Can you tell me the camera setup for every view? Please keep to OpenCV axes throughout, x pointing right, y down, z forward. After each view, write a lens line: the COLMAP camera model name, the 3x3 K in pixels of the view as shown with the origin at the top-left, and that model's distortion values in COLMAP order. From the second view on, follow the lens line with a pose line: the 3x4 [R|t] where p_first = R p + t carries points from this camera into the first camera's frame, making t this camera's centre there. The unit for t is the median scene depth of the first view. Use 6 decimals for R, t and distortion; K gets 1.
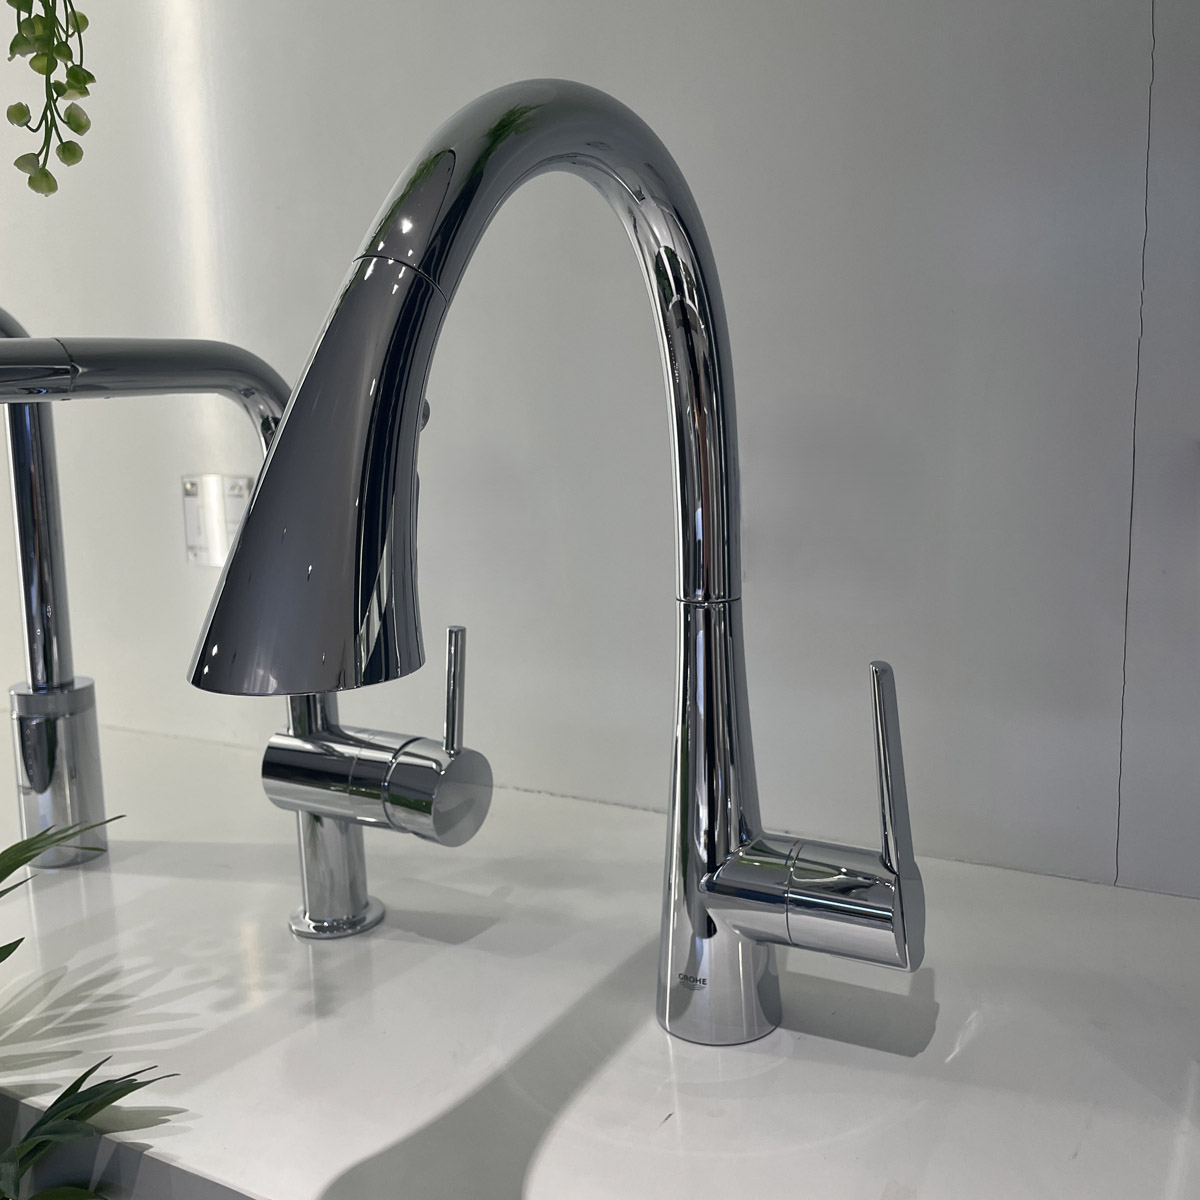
lens RADIAL K [[1188.3, 0, 623.5], [0, 1188.3, 618.7], [0, 0, 1]] dist [0.015945, -0.004307]
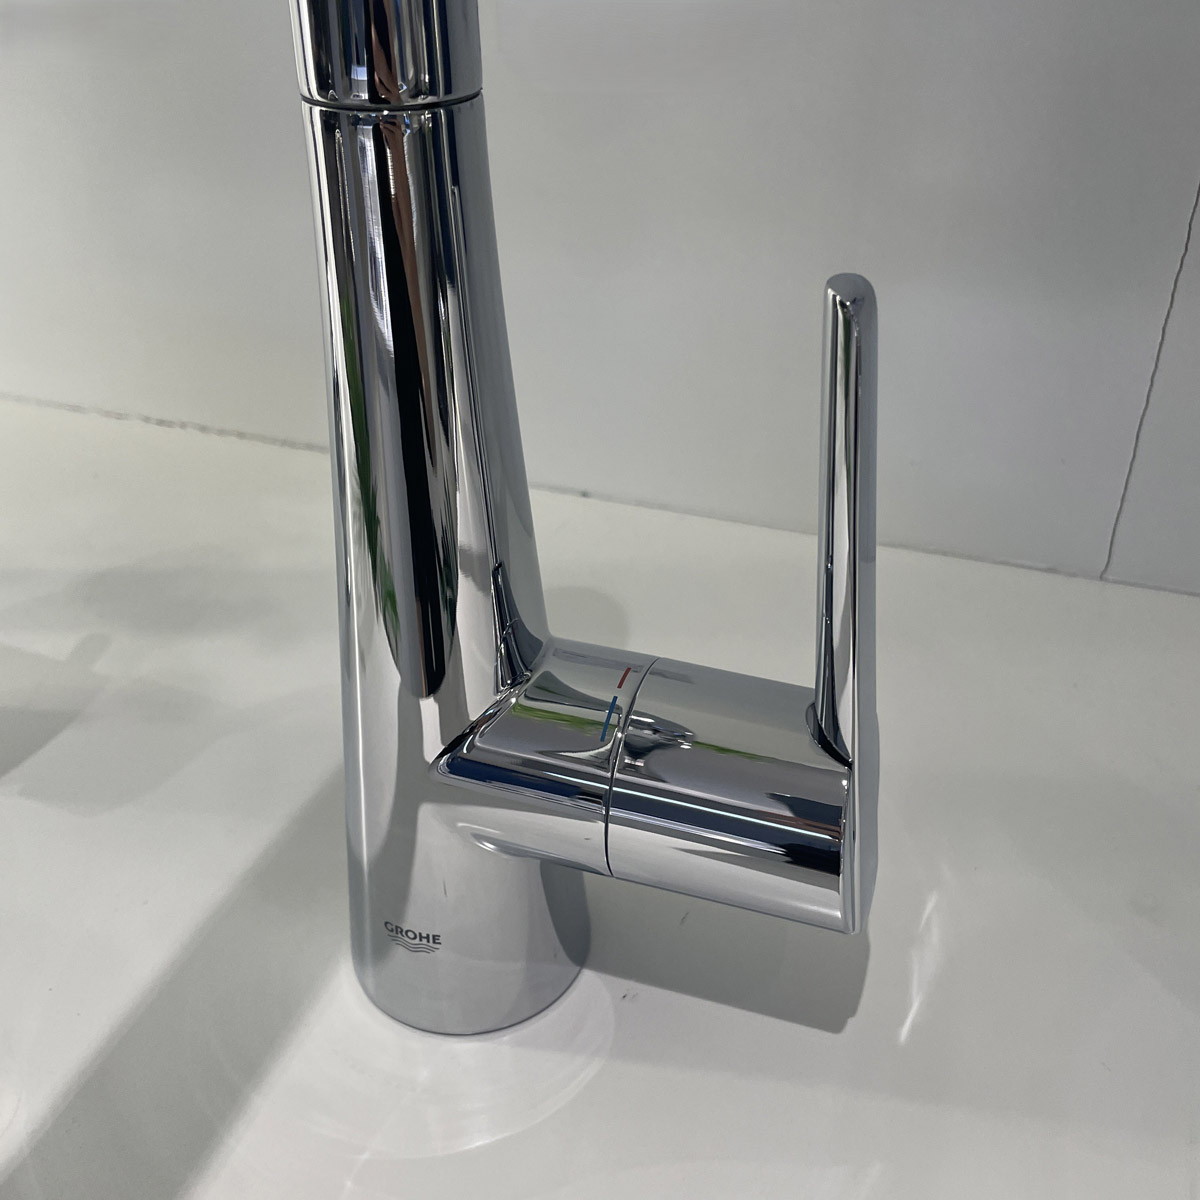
lens RADIAL K [[1217.9, 0, 600.0], [0, 1217.9, 600.0], [0, 0, 1]] dist [0.013826, 0.005985]
pose [[0.986240, -0.062007, 0.153254, 0.064167], [-0.000221, 0.926503, 0.376288, -0.013413], [-0.165322, -0.371144, 0.913740, 0.567506]]
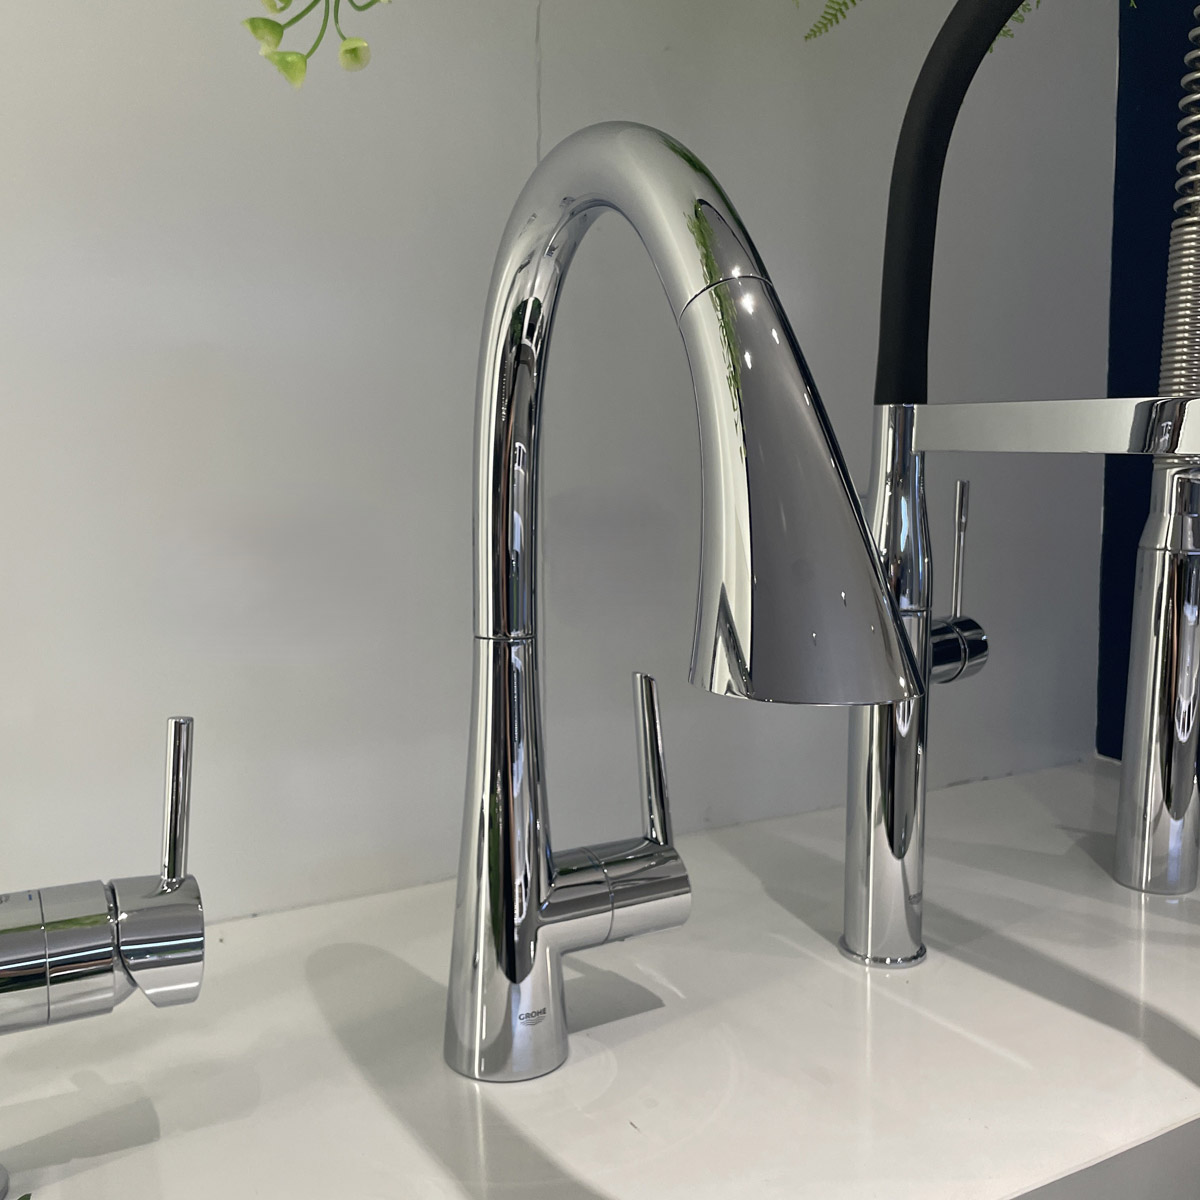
lens RADIAL K [[1217.9, 0, 600.0], [0, 1217.9, 600.0], [0, 0, 1]] dist [0.013826, 0.005985]
pose [[0.498531, -0.060386, 0.864766, -0.767246], [0.135998, 0.990666, -0.009225, -0.024143], [-0.856137, 0.122205, 0.502090, 0.384775]]
